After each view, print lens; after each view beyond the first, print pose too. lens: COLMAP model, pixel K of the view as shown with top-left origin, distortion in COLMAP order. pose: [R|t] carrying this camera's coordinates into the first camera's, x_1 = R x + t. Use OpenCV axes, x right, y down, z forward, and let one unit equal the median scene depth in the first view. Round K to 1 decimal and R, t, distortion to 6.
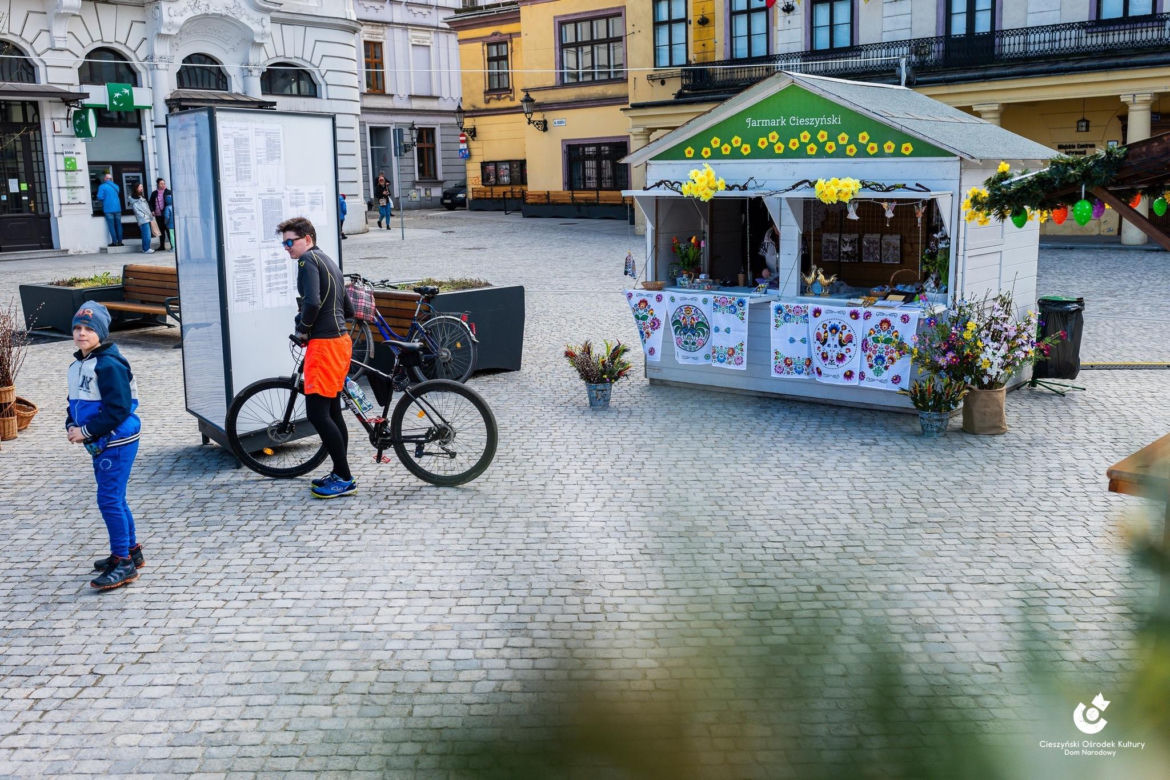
lens RADIAL K [[1224.9, 0, 606.4], [0, 1224.9, 403.9], [0, 0, 1]] dist [0.010570, 0.005990]
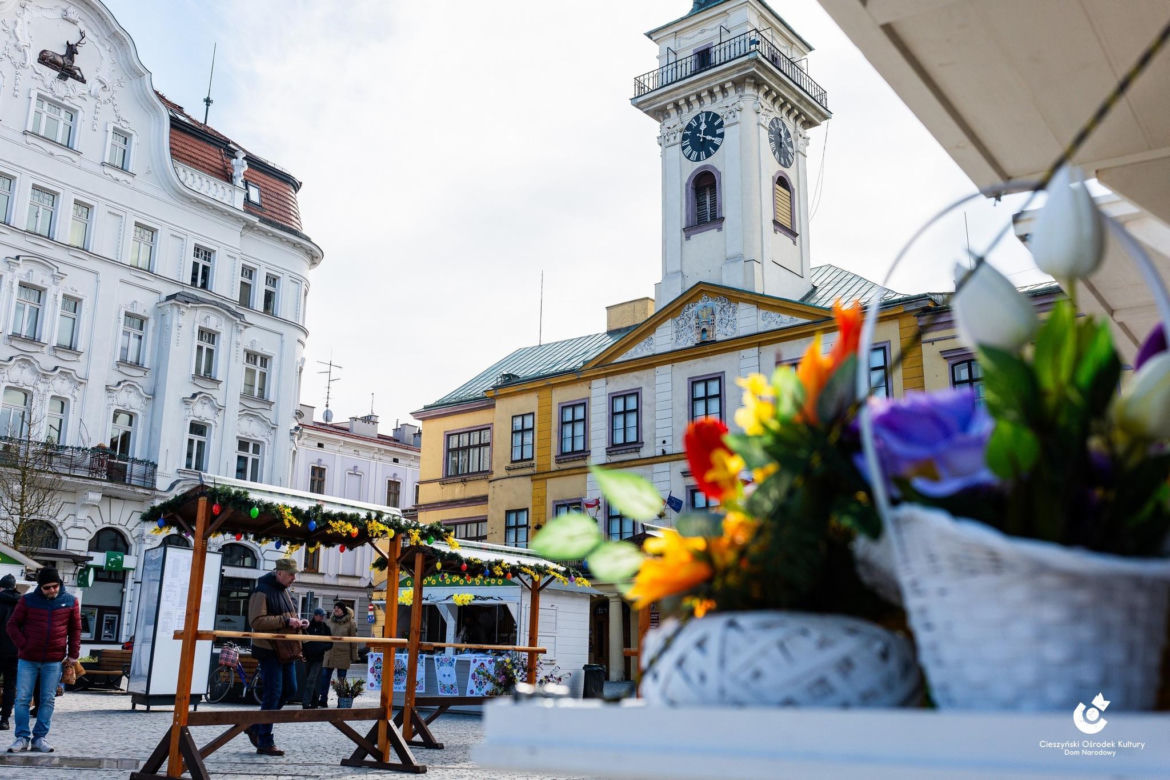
lens RADIAL K [[1052.8, 0, 569.4], [0, 1052.8, 396.9], [0, 0, 1]] dist [0.003876, -0.003177]
pose [[0.998388, 0.044824, 0.034813, 0.280872], [-0.026375, 0.909566, -0.414721, 0.242355], [-0.050254, 0.413135, 0.909282, -0.755851]]
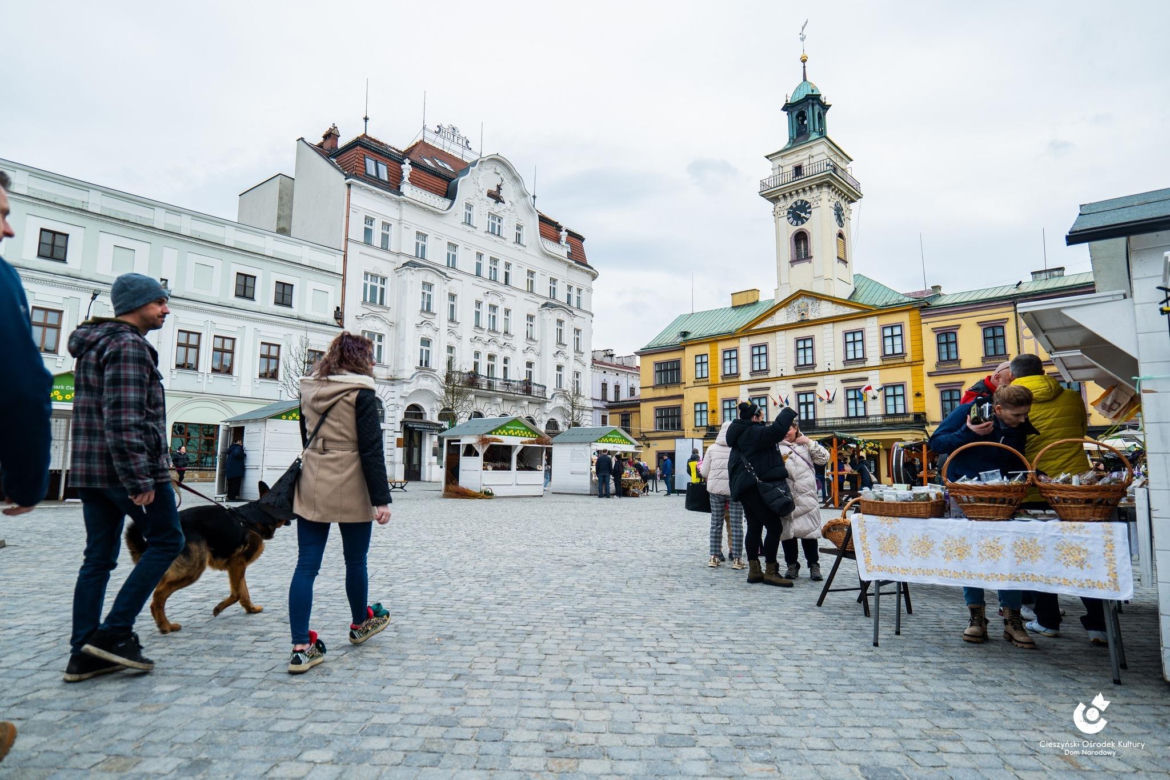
lens RADIAL K [[622.7, 0, 608.1], [0, 622.7, 387.1], [0, 0, 1]] dist [-0.025374, -0.000254]
pose [[0.999159, 0.026851, -0.030995, -0.532142], [-0.035279, 0.948141, -0.315887, 0.445357], [0.020906, 0.316714, 0.948291, -1.750768]]
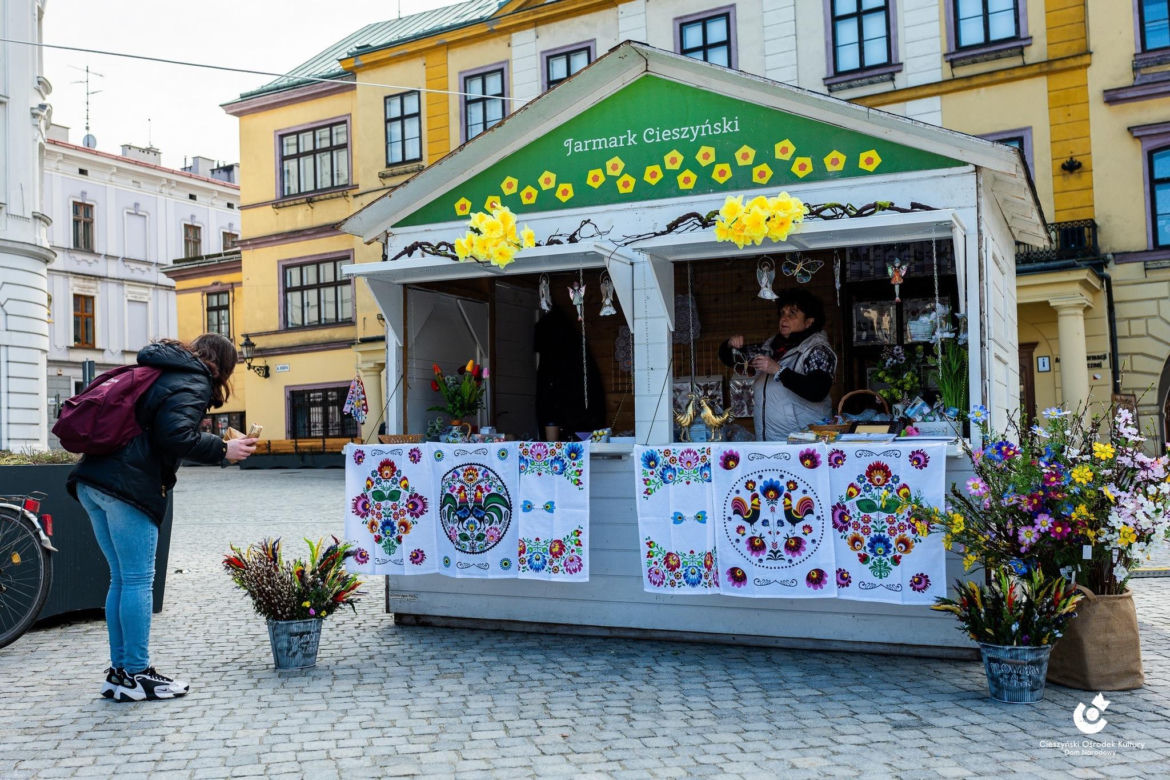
lens RADIAL K [[1177.0, 0, 568.6], [0, 1177.0, 389.6], [0, 0, 1]] dist [0.025700, -0.017884]
pose [[0.981117, 0.002529, 0.193401, 0.010773], [0.042448, 0.972722, -0.228057, 0.006292], [-0.188702, 0.231960, 0.954246, 0.534472]]
